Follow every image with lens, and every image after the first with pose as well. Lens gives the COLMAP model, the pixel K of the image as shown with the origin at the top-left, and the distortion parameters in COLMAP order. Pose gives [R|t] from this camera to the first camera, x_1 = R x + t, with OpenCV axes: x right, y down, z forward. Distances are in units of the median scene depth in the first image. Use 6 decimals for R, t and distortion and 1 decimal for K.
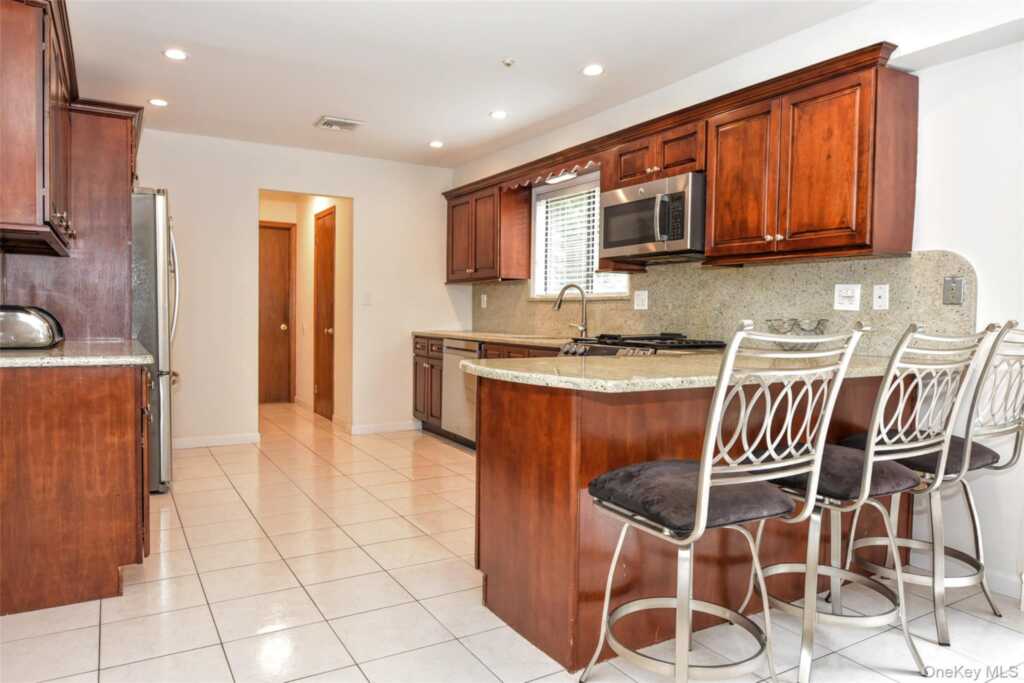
lens RADIAL K [[673.4, 0, 512.0], [0, 673.4, 341.5], [0, 0, 1]] dist [0.000315, 0.001144]
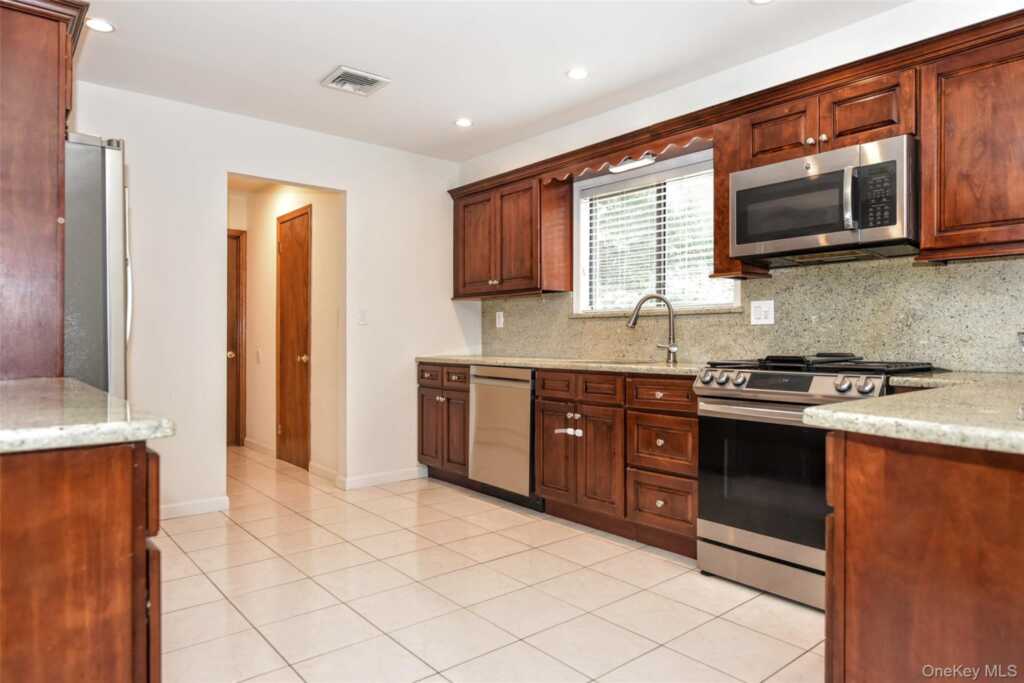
lens RADIAL K [[632.2, 0, 512.0], [0, 632.2, 341.5], [0, 0, 1]] dist [0.000894, 0.000112]
pose [[0.986945, -0.013002, 0.160531, -0.226546], [0.018808, 0.999221, -0.034701, -0.007321], [-0.159954, 0.037267, 0.986421, 0.325727]]
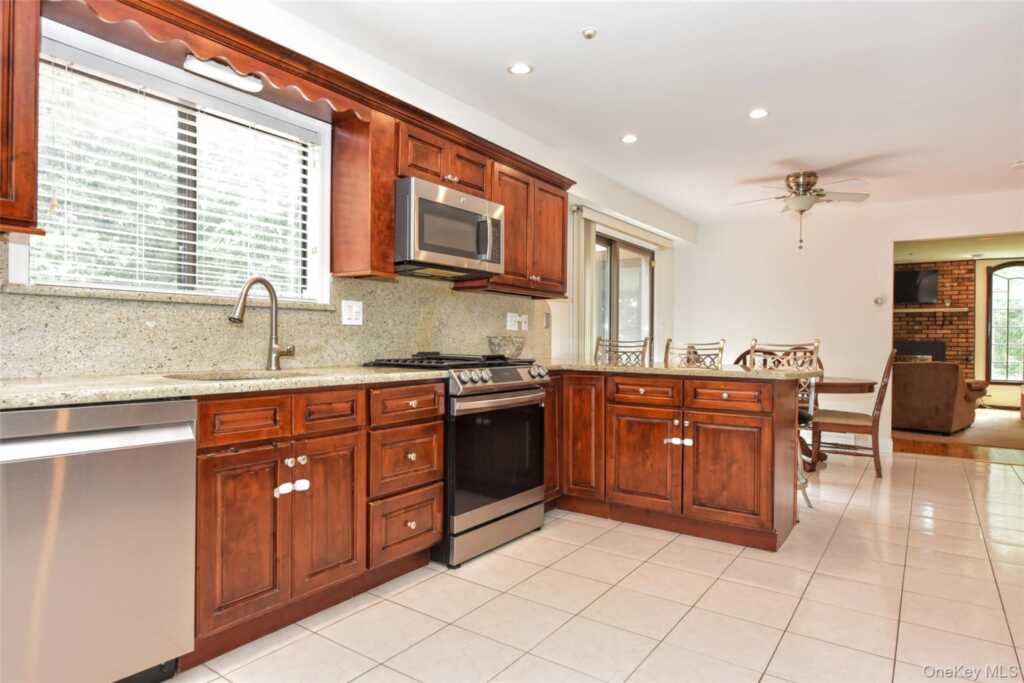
lens RADIAL K [[605.4, 0, 512.0], [0, 605.4, 341.5], [0, 0, 1]] dist [-0.002185, -0.000333]
pose [[-0.413280, -0.021249, 0.910356, -0.542557], [0.021218, 0.999232, 0.032956, -0.049102], [-0.910357, 0.032936, -0.412512, 1.162105]]
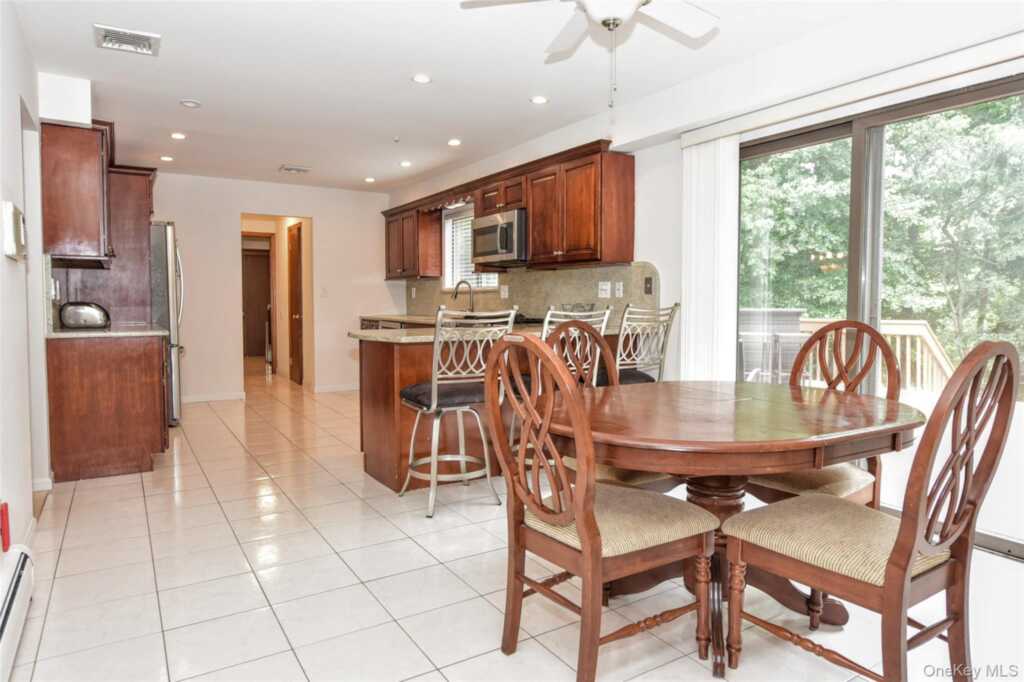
lens RADIAL K [[621.7, 0, 508.9], [0, 621.7, 333.5], [0, 0, 1]] dist [-0.002419, -0.000332]
pose [[0.999664, -0.014217, 0.021686, 0.176888], [0.013955, 0.999828, 0.012188, 0.012961], [-0.021856, -0.011882, 0.999691, -0.356178]]
